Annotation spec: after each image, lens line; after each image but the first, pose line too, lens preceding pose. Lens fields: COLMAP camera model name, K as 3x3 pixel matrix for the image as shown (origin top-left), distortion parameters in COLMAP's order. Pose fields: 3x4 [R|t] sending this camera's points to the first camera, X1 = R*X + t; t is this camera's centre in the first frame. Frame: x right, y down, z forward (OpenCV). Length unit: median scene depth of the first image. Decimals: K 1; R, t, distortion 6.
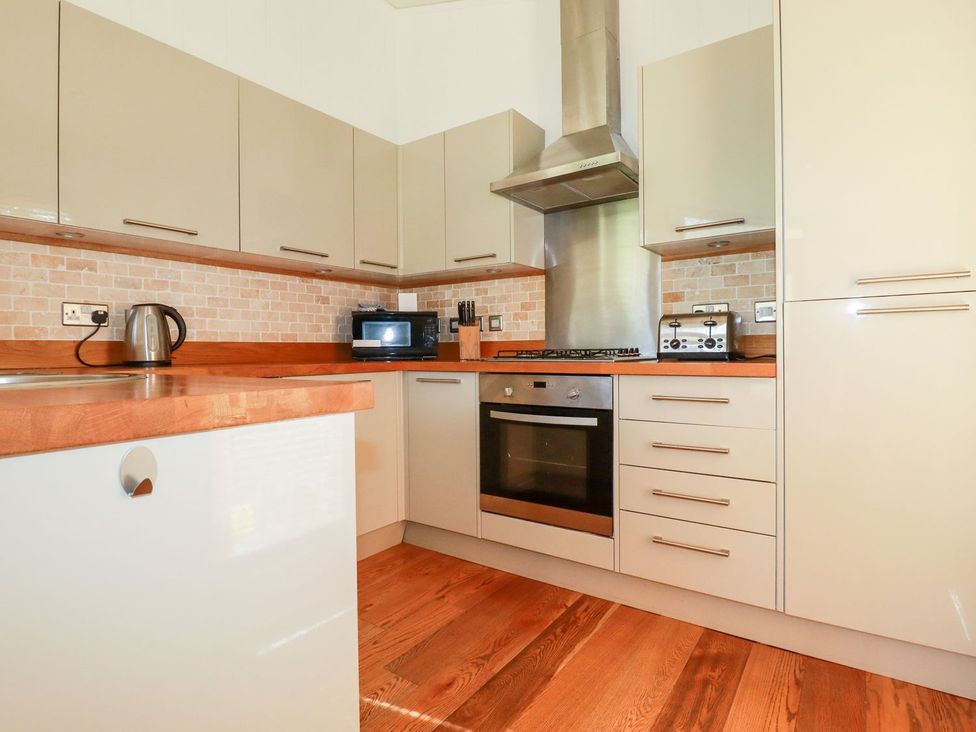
lens RADIAL K [[516.2, 0, 489.6], [0, 516.2, 364.0], [0, 0, 1]] dist [-0.010441, -0.006320]
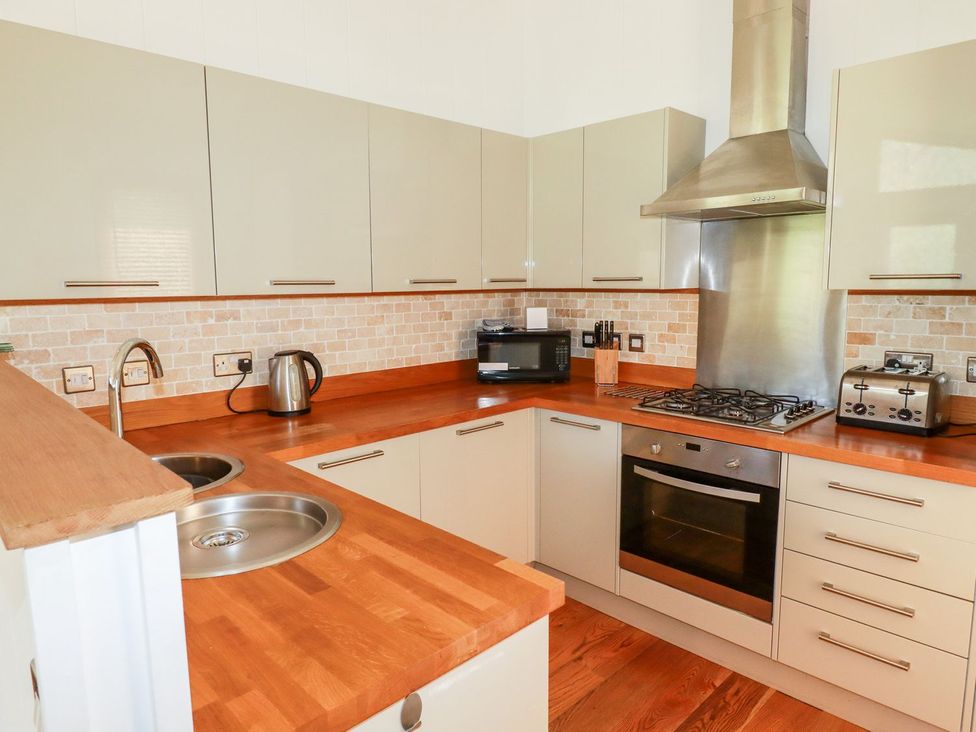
lens RADIAL K [[617.0, 0, 491.5], [0, 617.0, 365.7], [0, 0, 1]] dist [-0.002559, -0.009330]
pose [[0.983444, 0.024146, -0.179598, -0.056822], [-0.004813, 0.994214, 0.107313, -0.206819], [0.181150, -0.104672, 0.977869, -0.098182]]
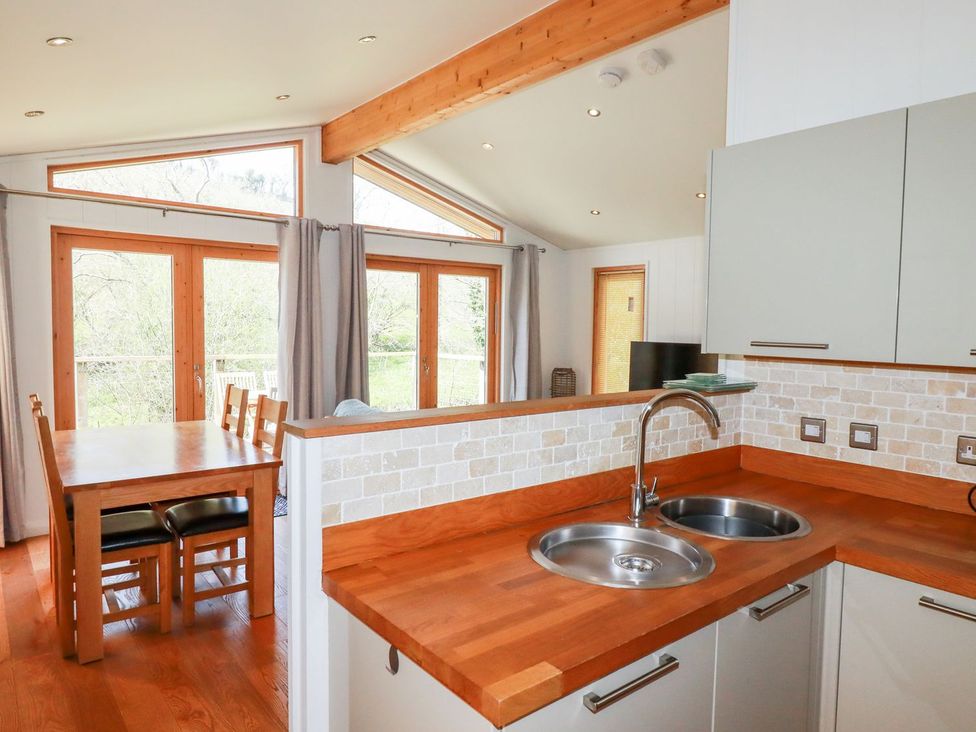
lens RADIAL K [[617.0, 0, 493.0], [0, 617.0, 367.5], [0, 0, 1]] dist [-0.002559, -0.009330]
pose [[-0.282542, 0.052680, -0.957807, 0.291786], [-0.054794, 0.995974, 0.070943, -0.230544], [0.957689, 0.072526, -0.278518, 0.480773]]
